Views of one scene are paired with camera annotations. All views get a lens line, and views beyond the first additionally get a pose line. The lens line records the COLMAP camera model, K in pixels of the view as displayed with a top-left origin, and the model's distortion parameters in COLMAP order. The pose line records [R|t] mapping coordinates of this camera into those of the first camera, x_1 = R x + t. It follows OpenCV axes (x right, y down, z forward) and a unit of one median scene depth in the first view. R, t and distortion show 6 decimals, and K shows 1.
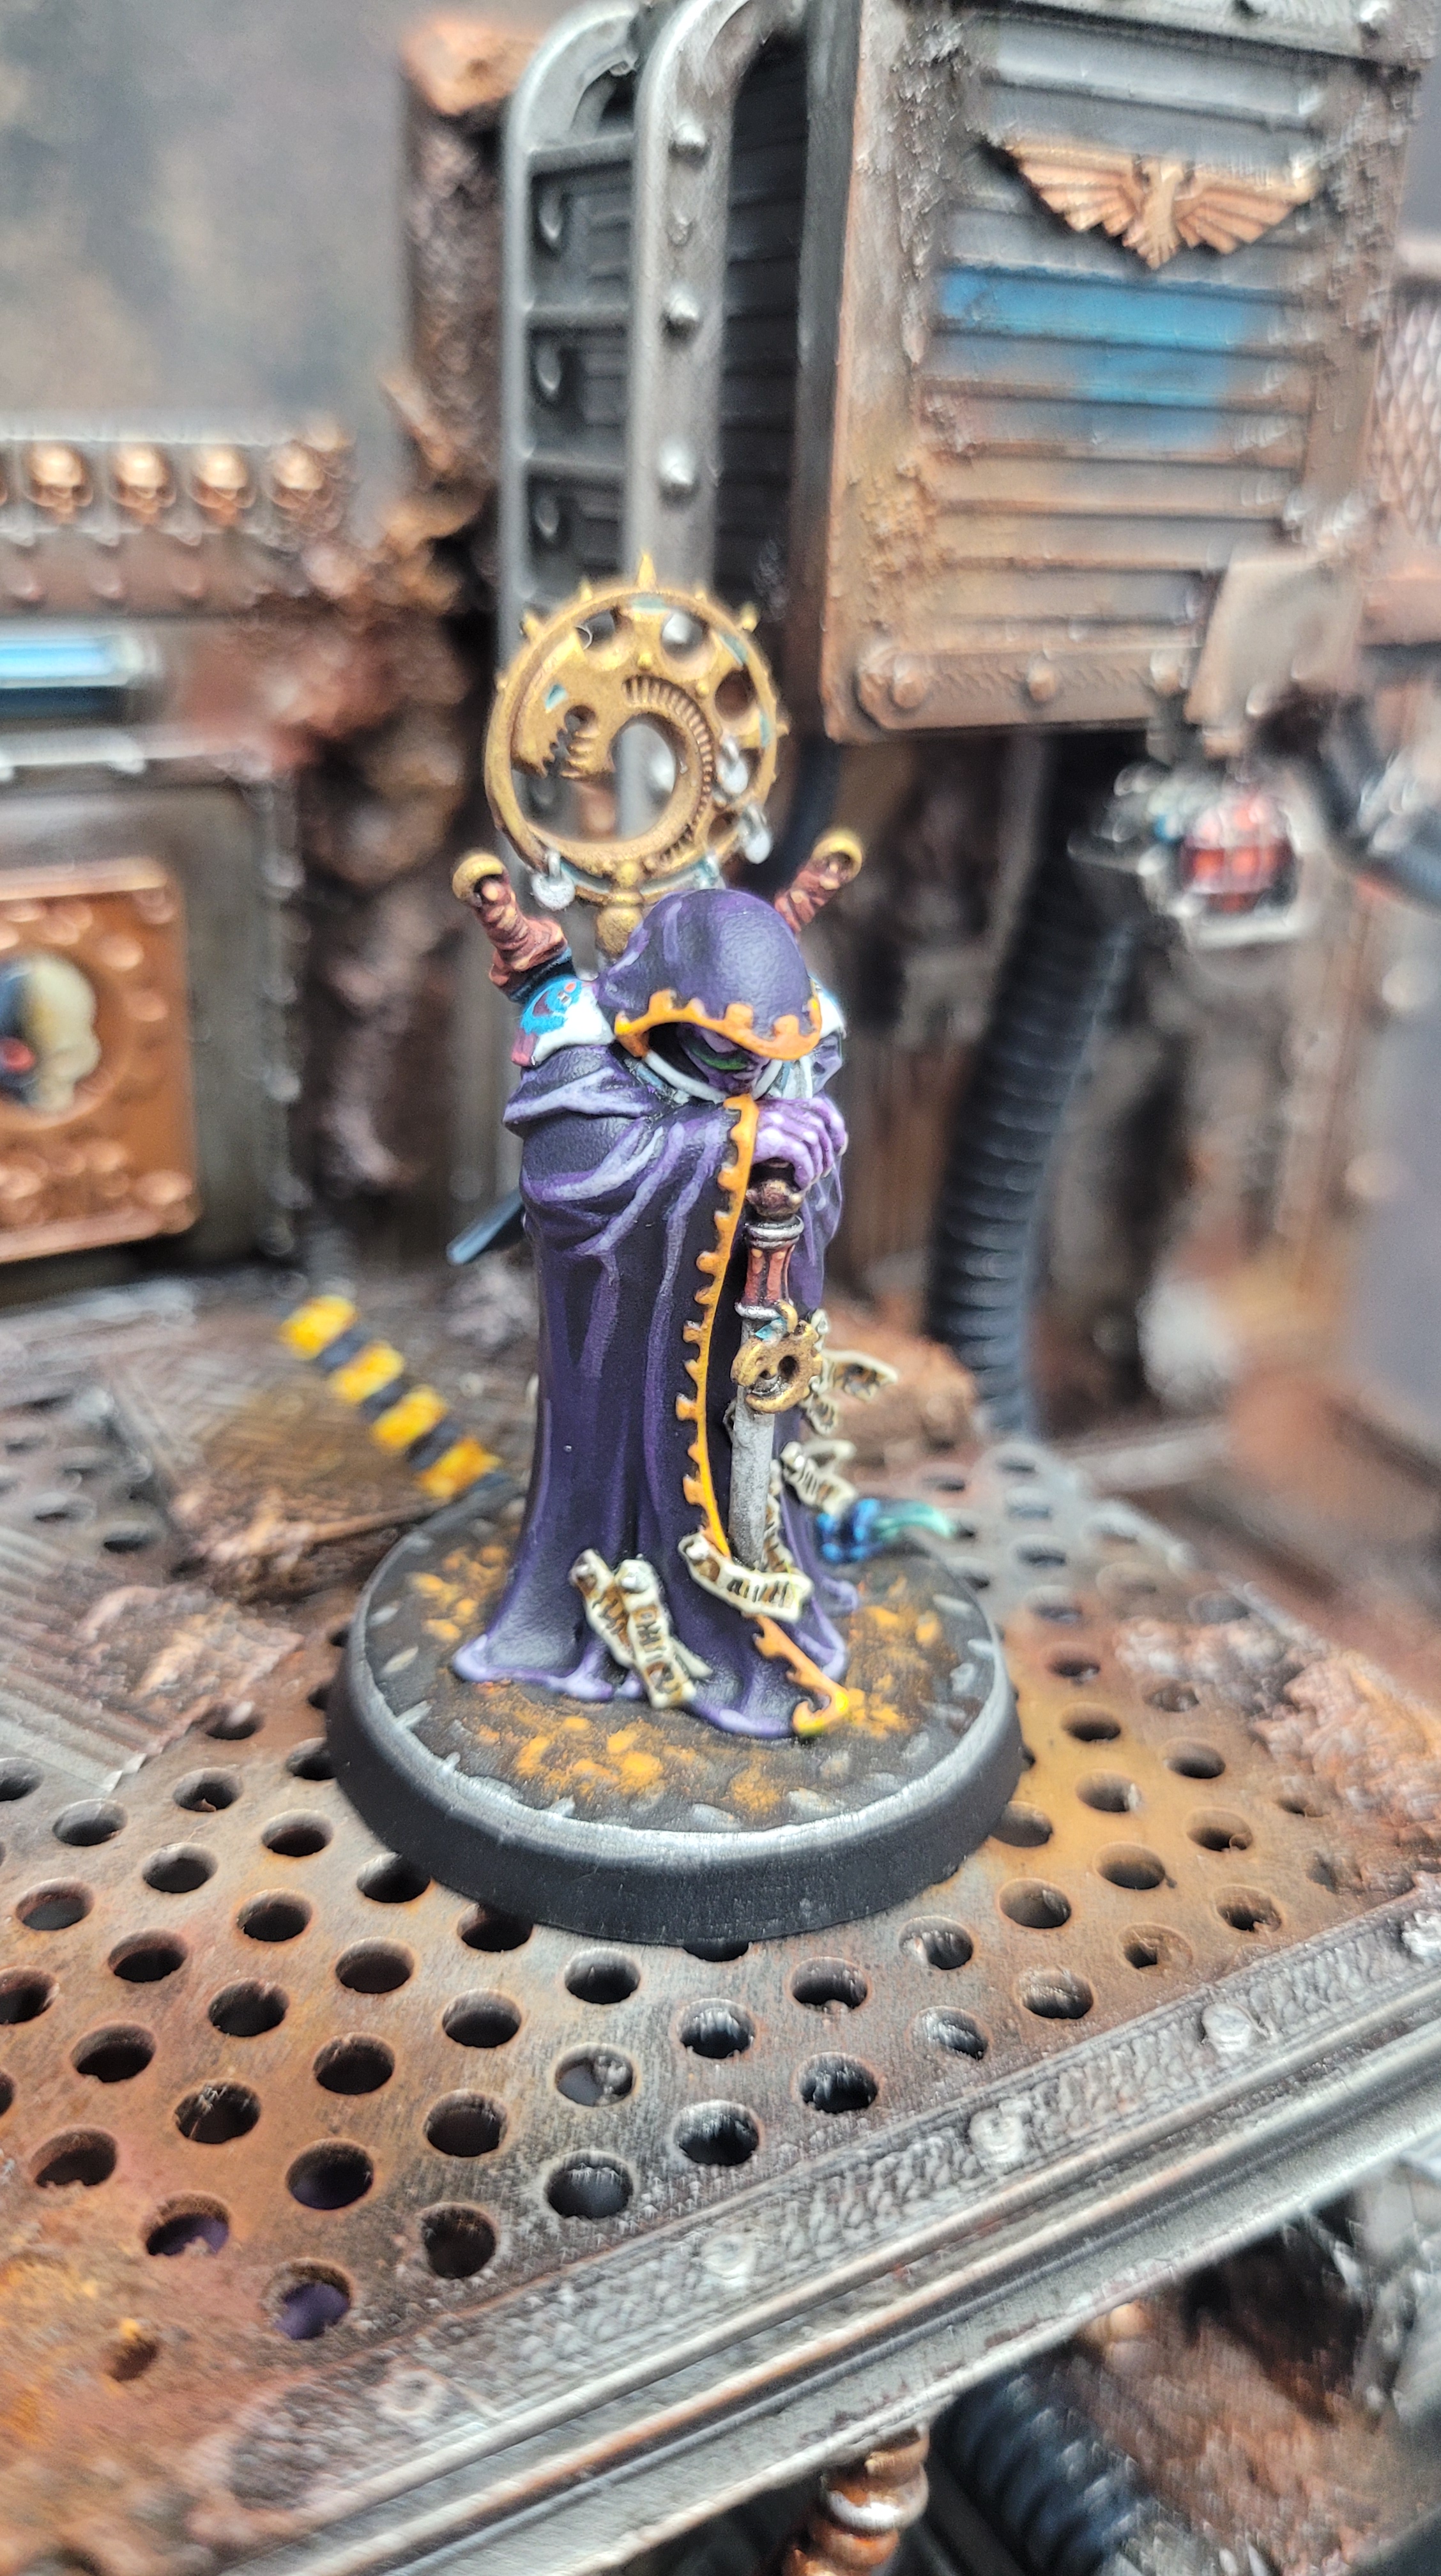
lens RADIAL K [[2096.4, 0, 727.2], [0, 2096.4, 1282.4], [0, 0, 1]] dist [-0.000125, -0.085736]
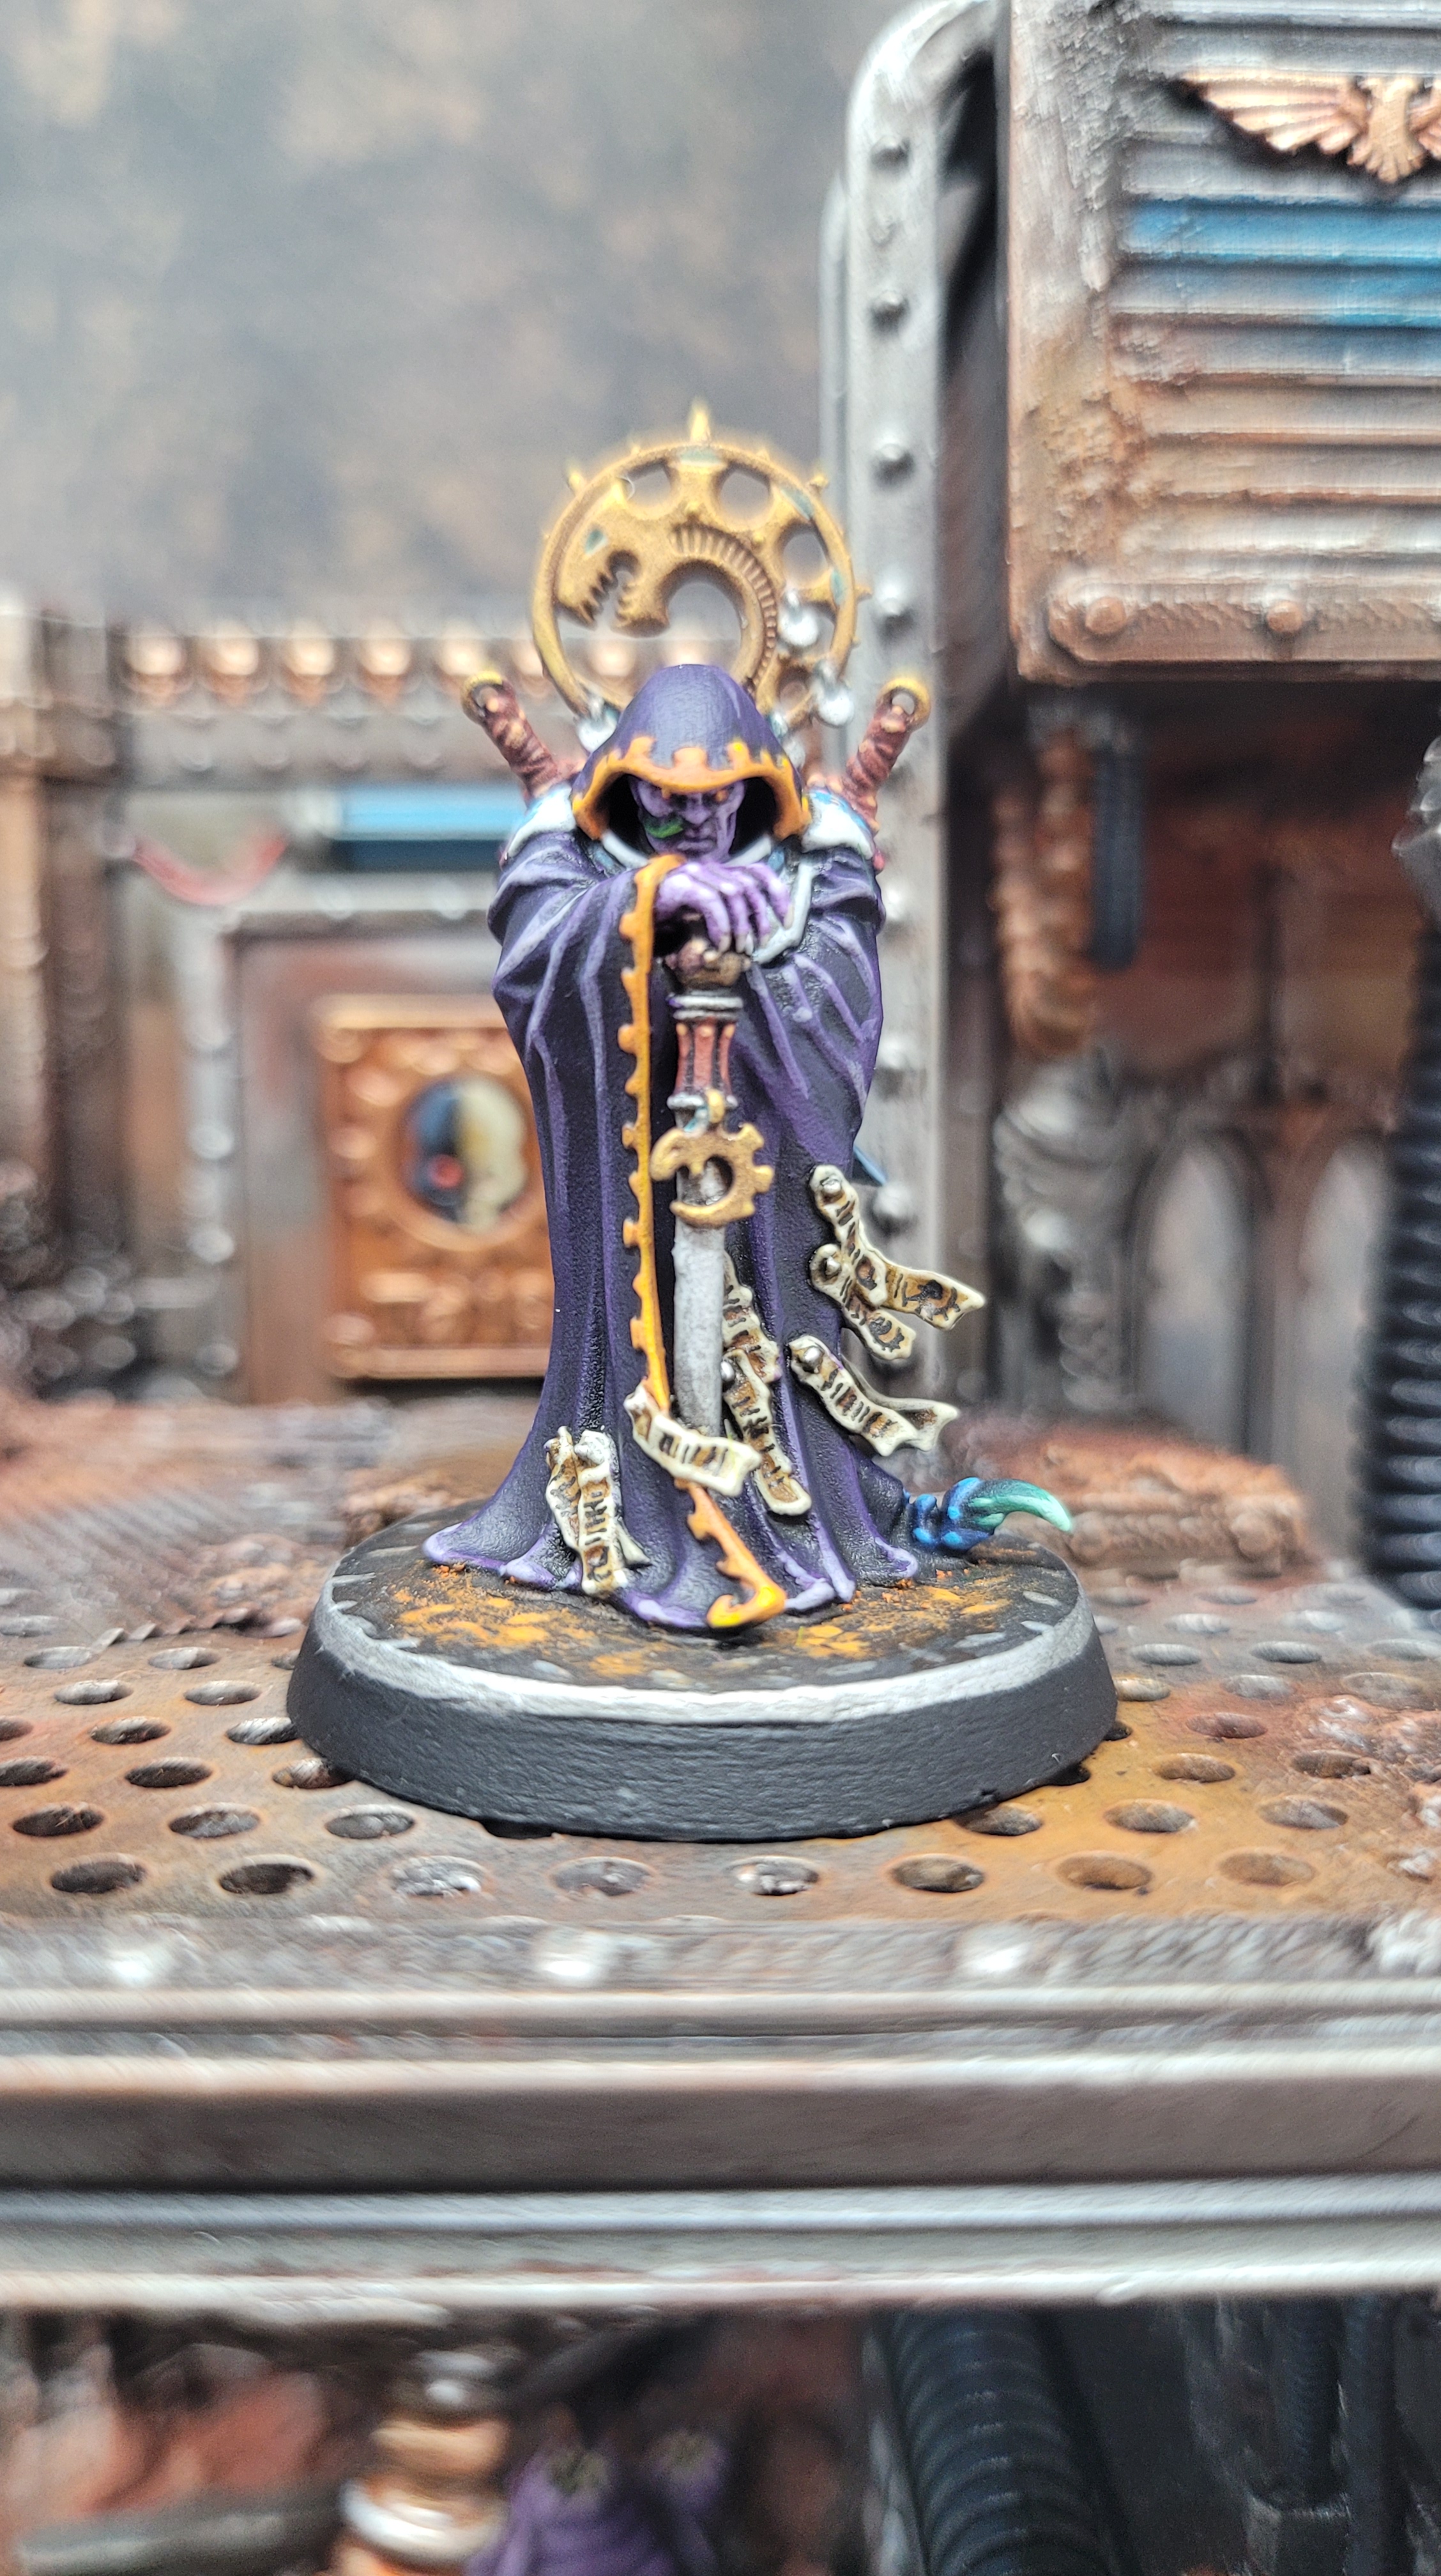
lens RADIAL K [[2096.4, 0, 727.9], [0, 2096.4, 1276.0], [0, 0, 1]] dist [-0.000125, -0.085736]
pose [[0.872268, -0.003178, -0.489018, 0.435650], [-0.154267, 0.947132, -0.281324, 0.310661], [0.464058, 0.320830, 0.825662, 0.277826]]
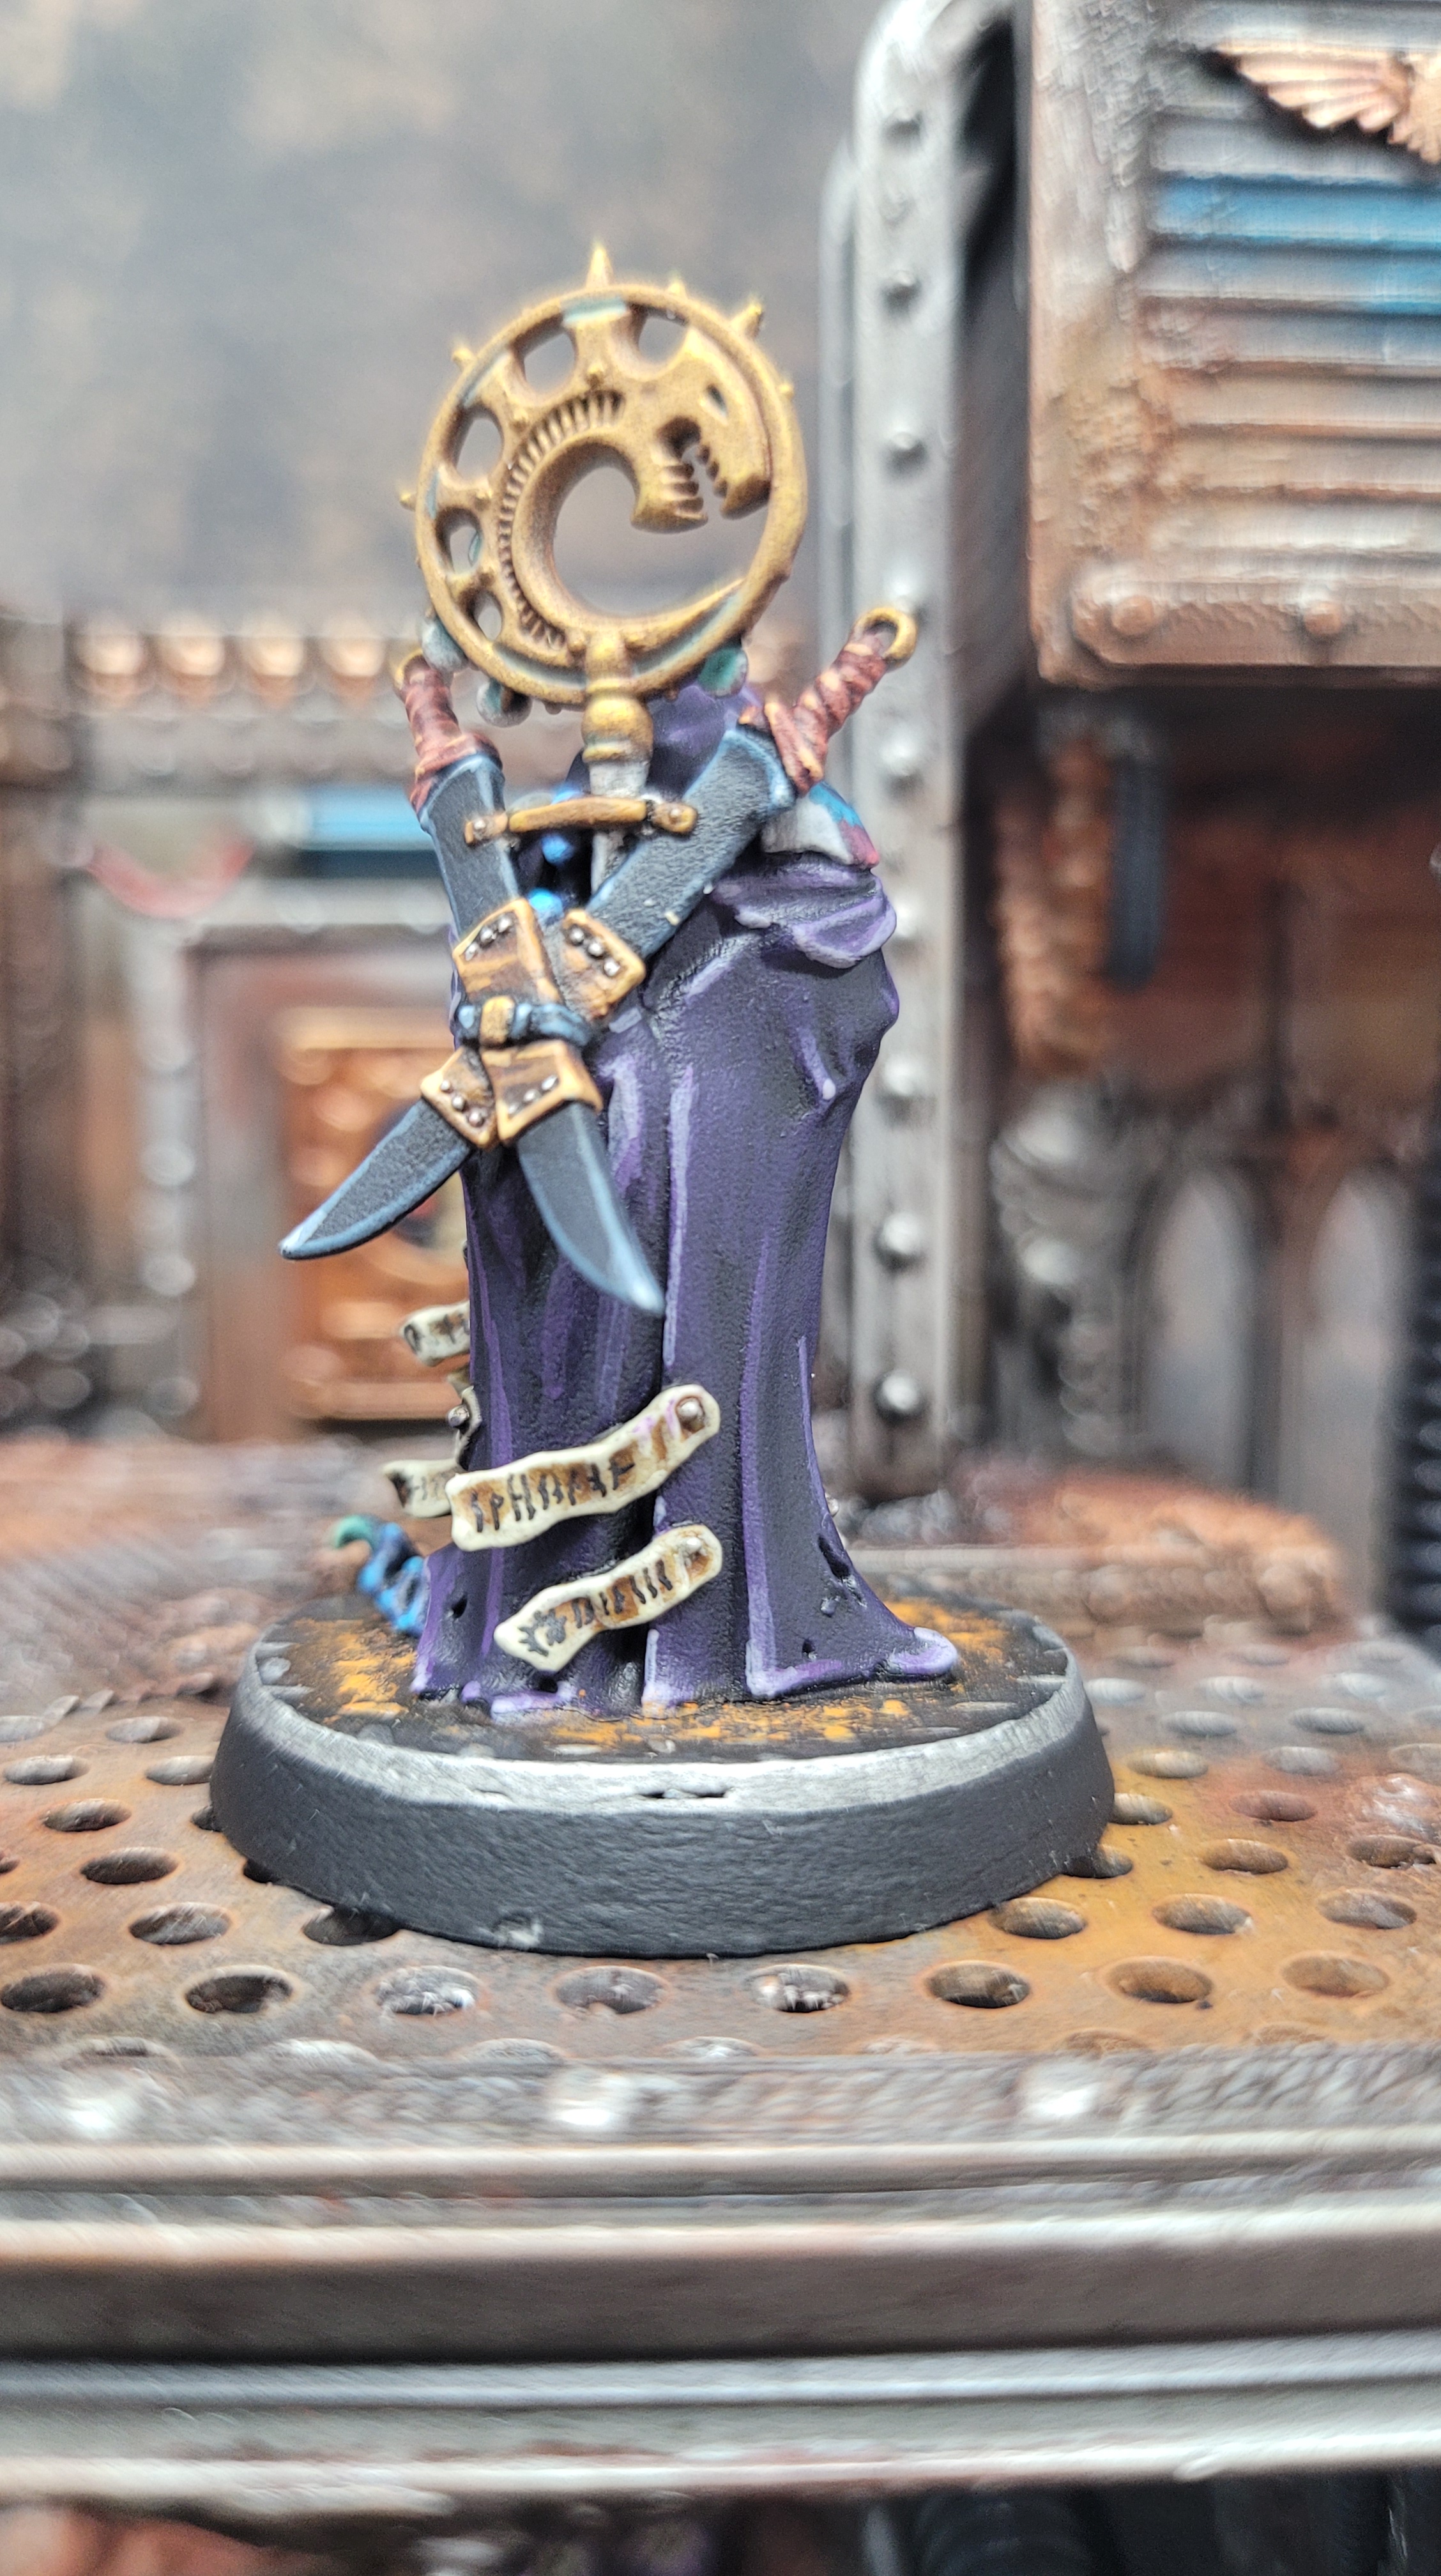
lens RADIAL K [[2096.4, 0, 721.5], [0, 2096.4, 1268.7], [0, 0, 1]] dist [-0.000125, -0.085736]
pose [[0.882139, -0.005037, -0.470962, 0.381871], [-0.150745, 0.944323, -0.292454, 0.281977], [0.446213, 0.328980, 0.832265, 0.318051]]
